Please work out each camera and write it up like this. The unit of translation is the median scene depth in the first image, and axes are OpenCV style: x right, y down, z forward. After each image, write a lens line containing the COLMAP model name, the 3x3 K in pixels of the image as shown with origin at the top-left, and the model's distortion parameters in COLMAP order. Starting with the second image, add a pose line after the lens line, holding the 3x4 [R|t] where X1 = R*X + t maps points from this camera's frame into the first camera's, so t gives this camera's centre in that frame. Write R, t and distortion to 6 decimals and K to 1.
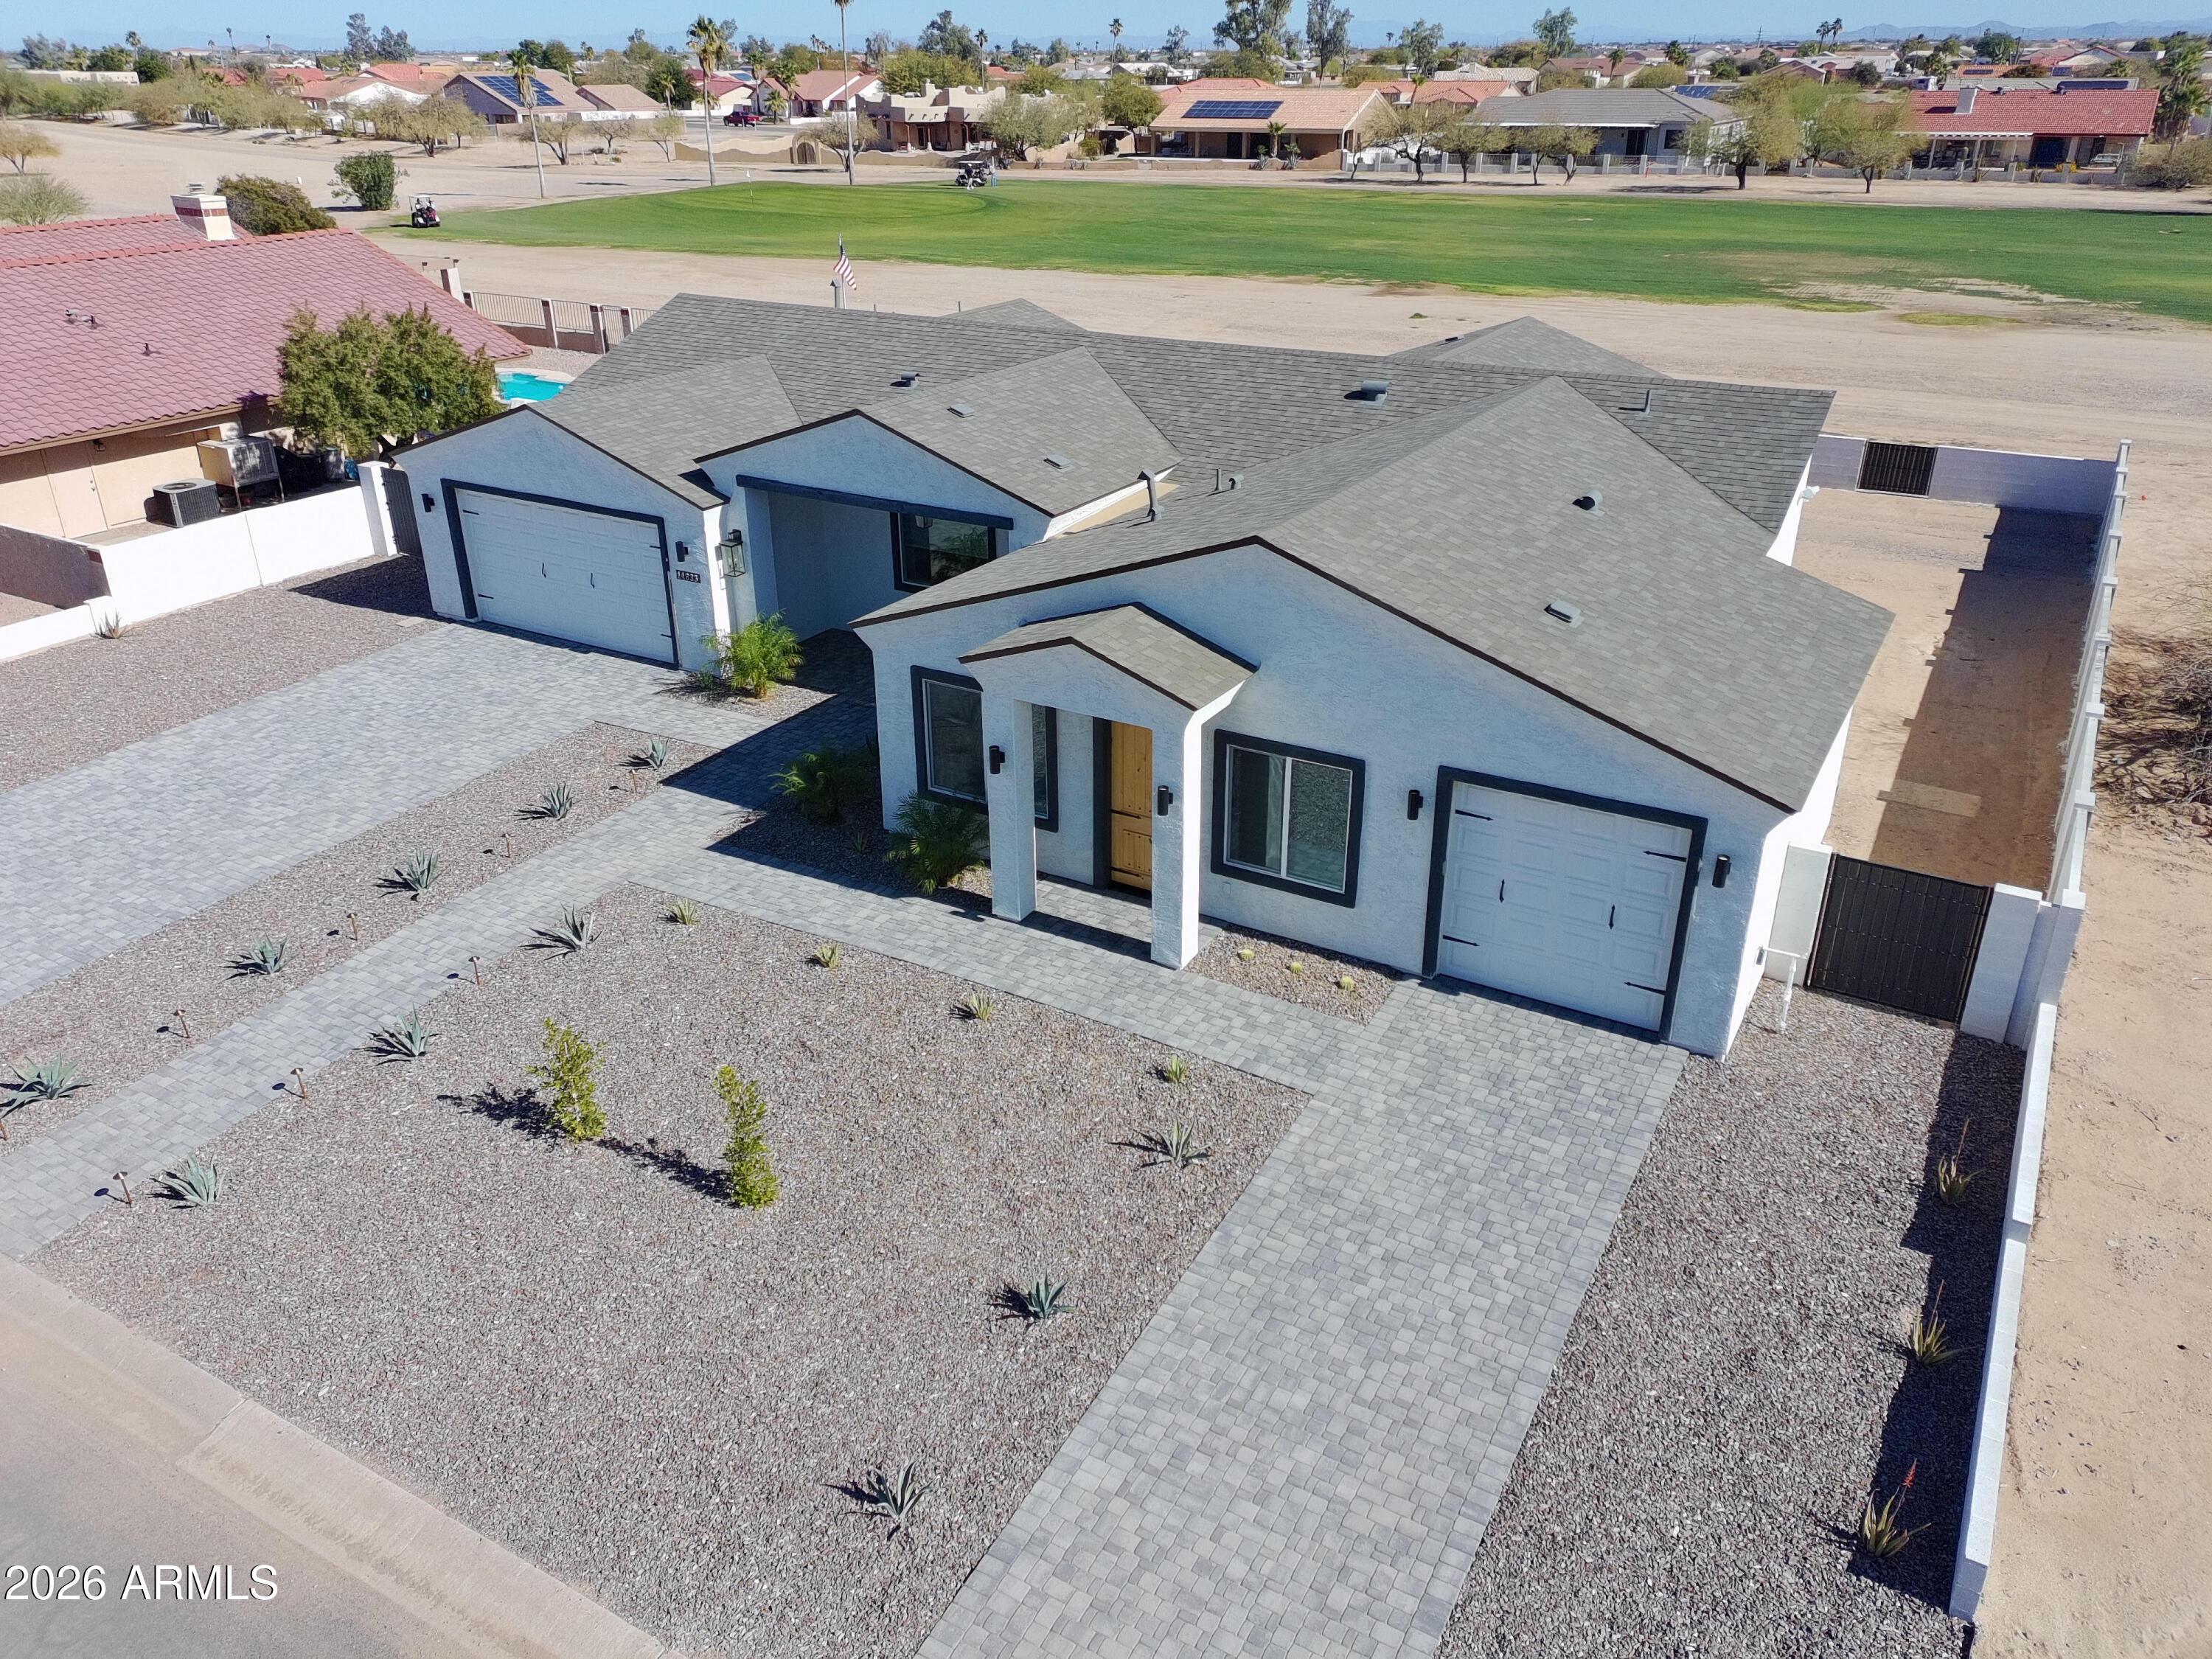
lens RADIAL K [[1623.7, 0, 1091.9], [0, 1623.7, 824.2], [0, 0, 1]] dist [0.068225, -0.040414]
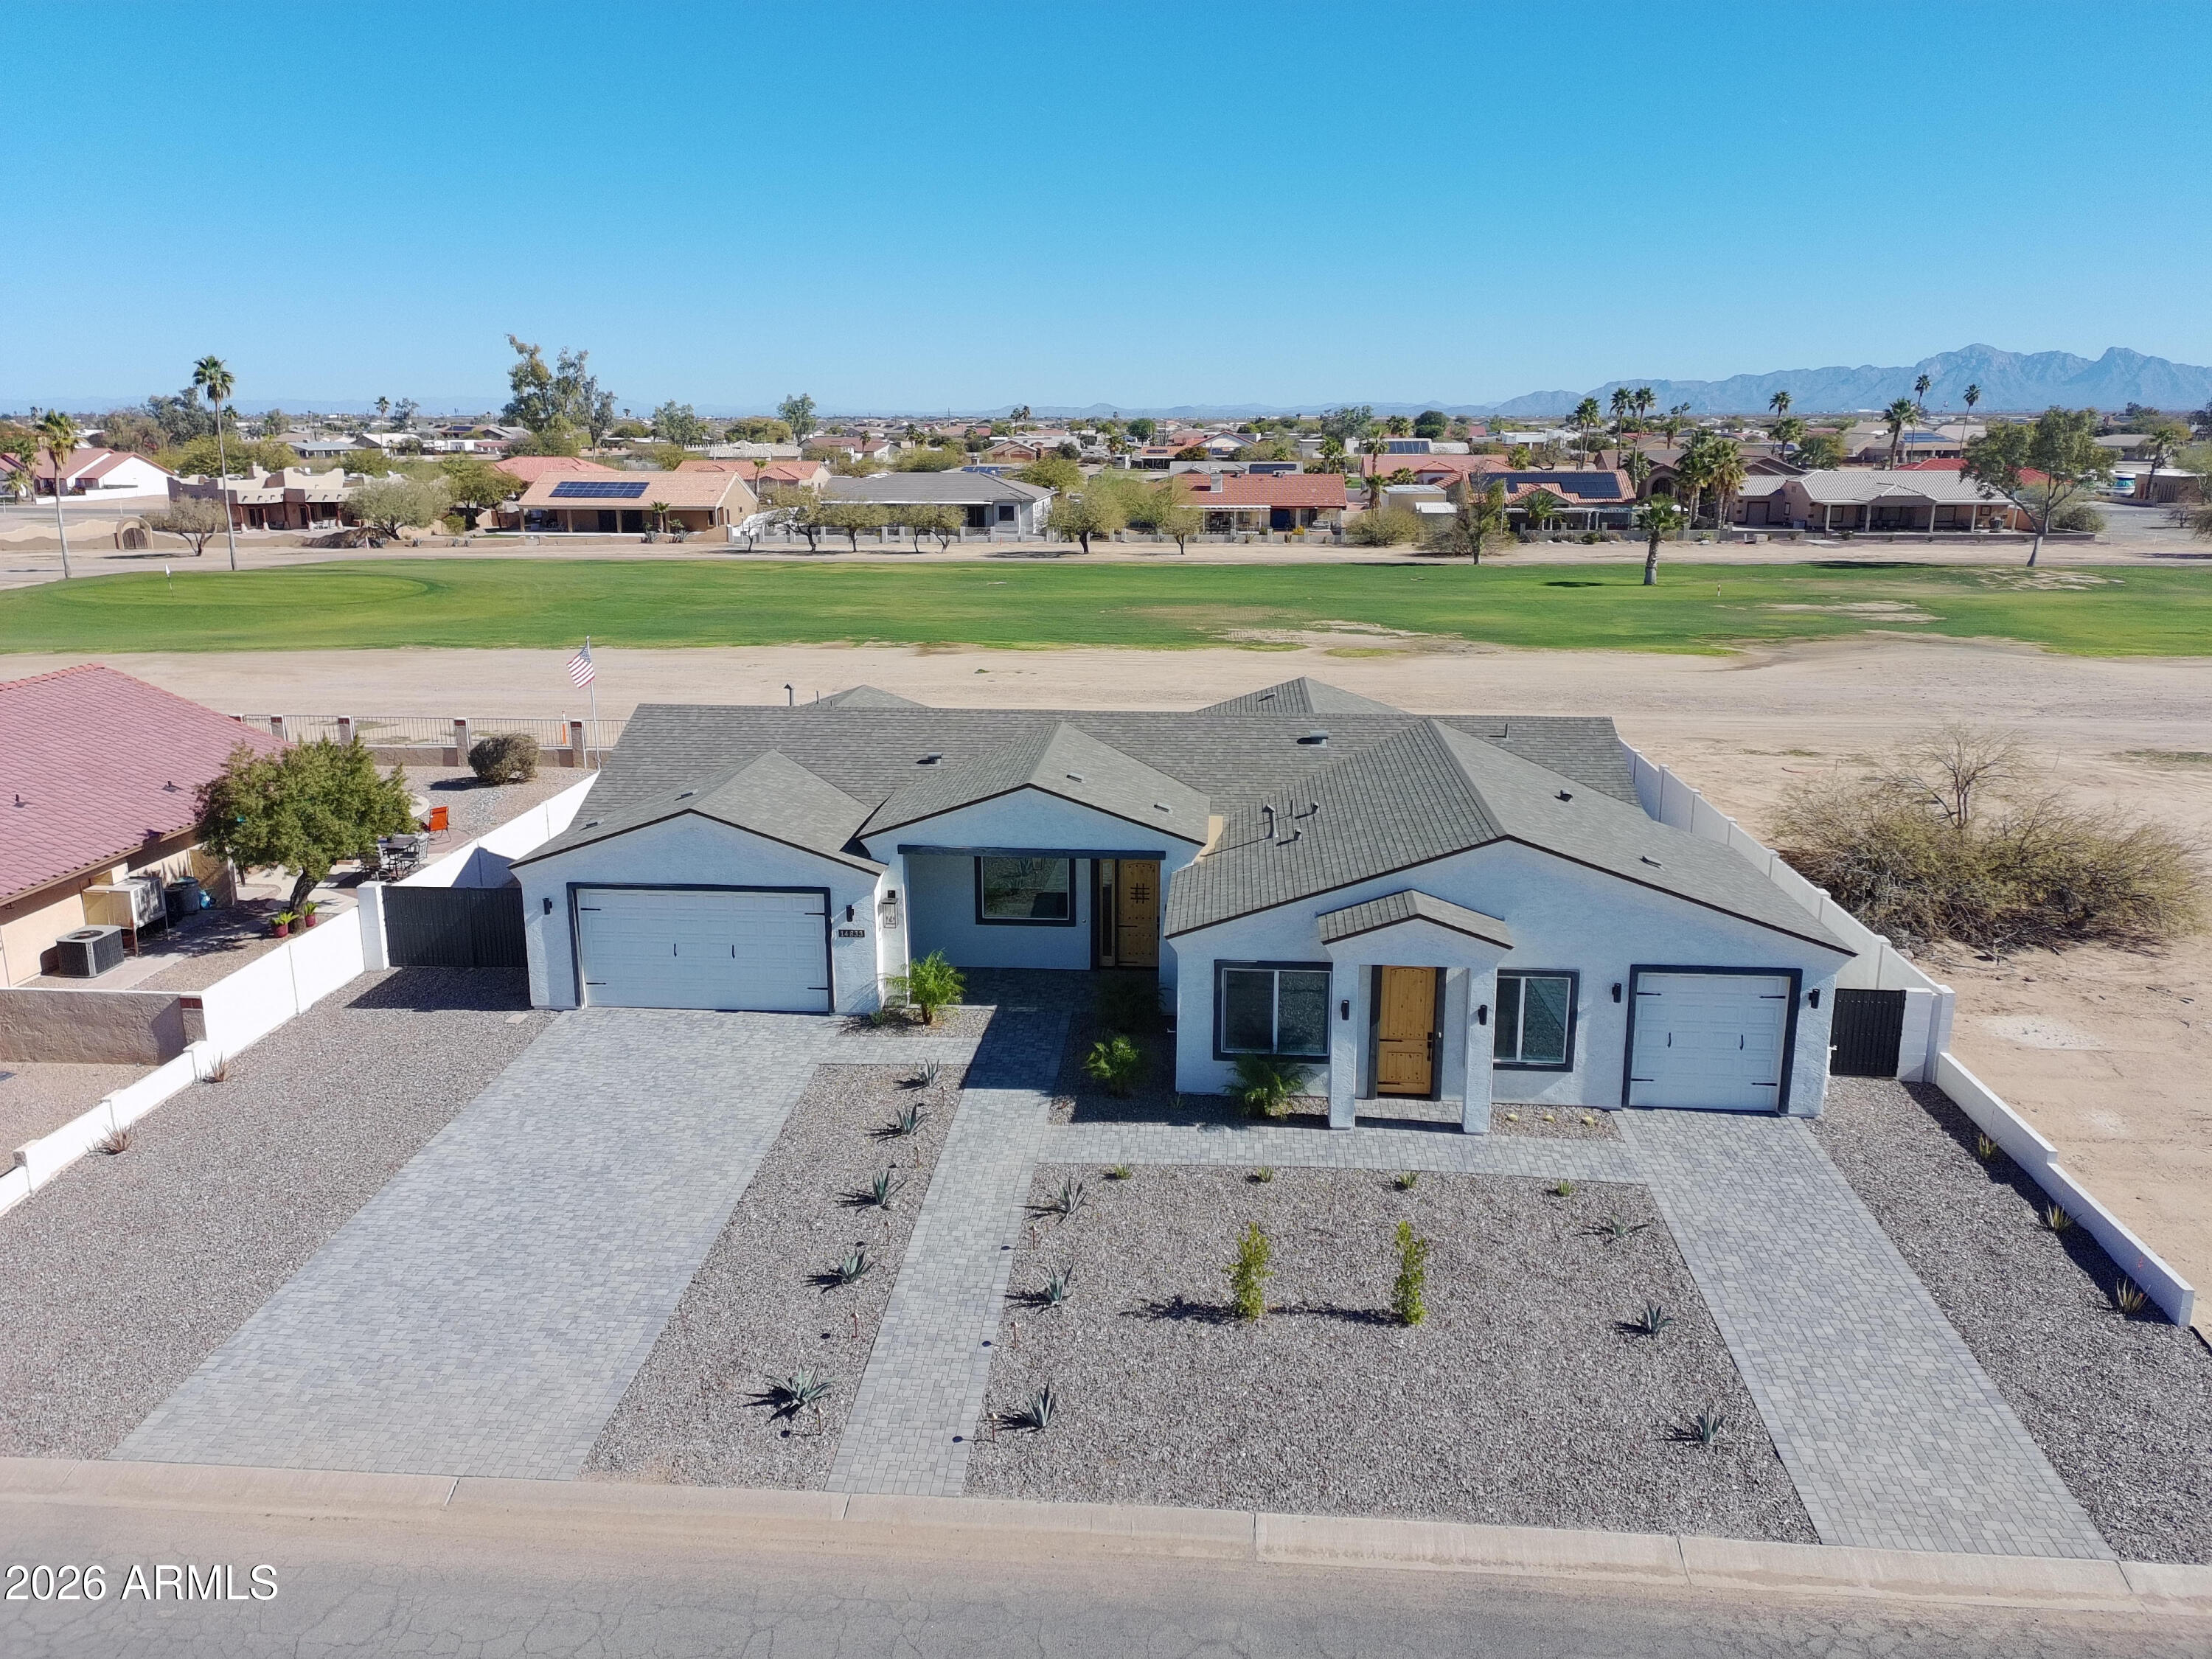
lens RADIAL K [[1623.7, 0, 1103.1], [0, 1623.7, 823.6], [0, 0, 1]] dist [0.068225, -0.040414]
pose [[0.901292, -0.103690, 0.420620, -0.447785], [0.184408, 0.970403, -0.155922, -0.008094], [-0.392004, 0.218097, 0.893737, -0.118865]]
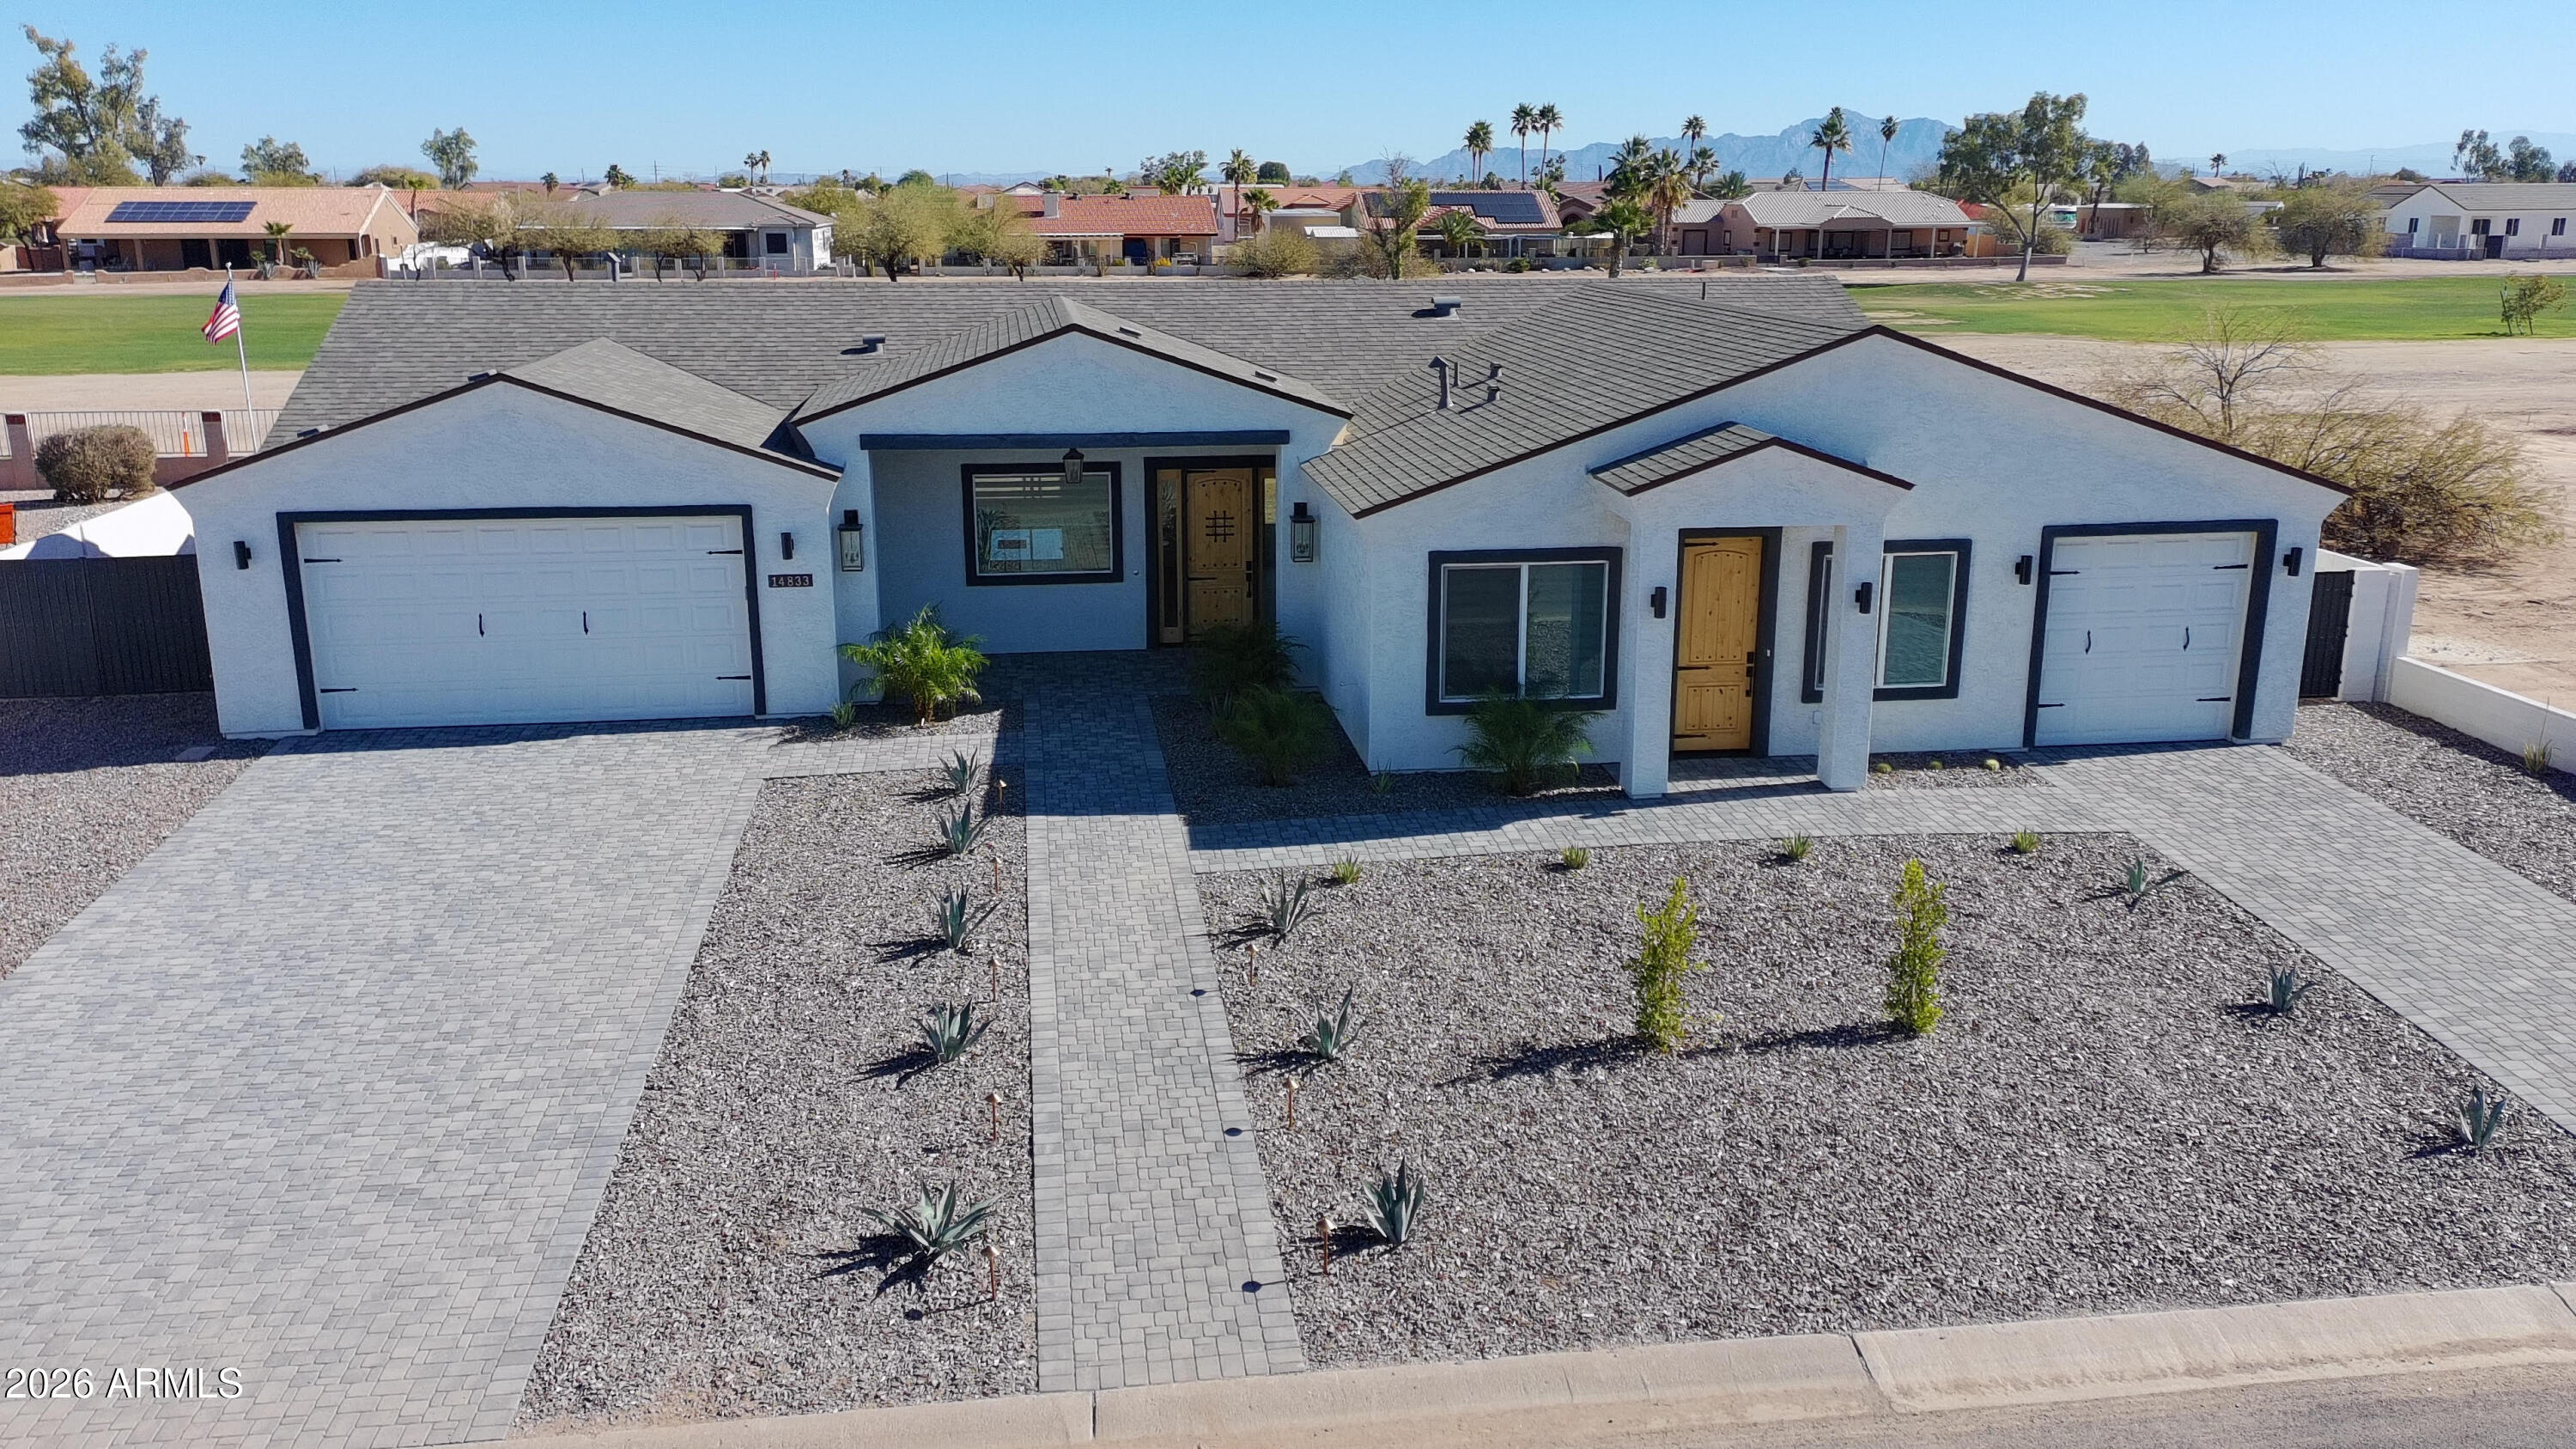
lens RADIAL K [[1981.5, 0, 1295.2], [0, 1981.5, 699.5], [0, 0, 1]] dist [0.068559, -0.061920]
pose [[0.790934, -0.151203, 0.592925, -0.473183], [0.259257, 0.960524, -0.100892, 0.037885], [-0.554264, 0.233519, 0.798912, 0.134546]]
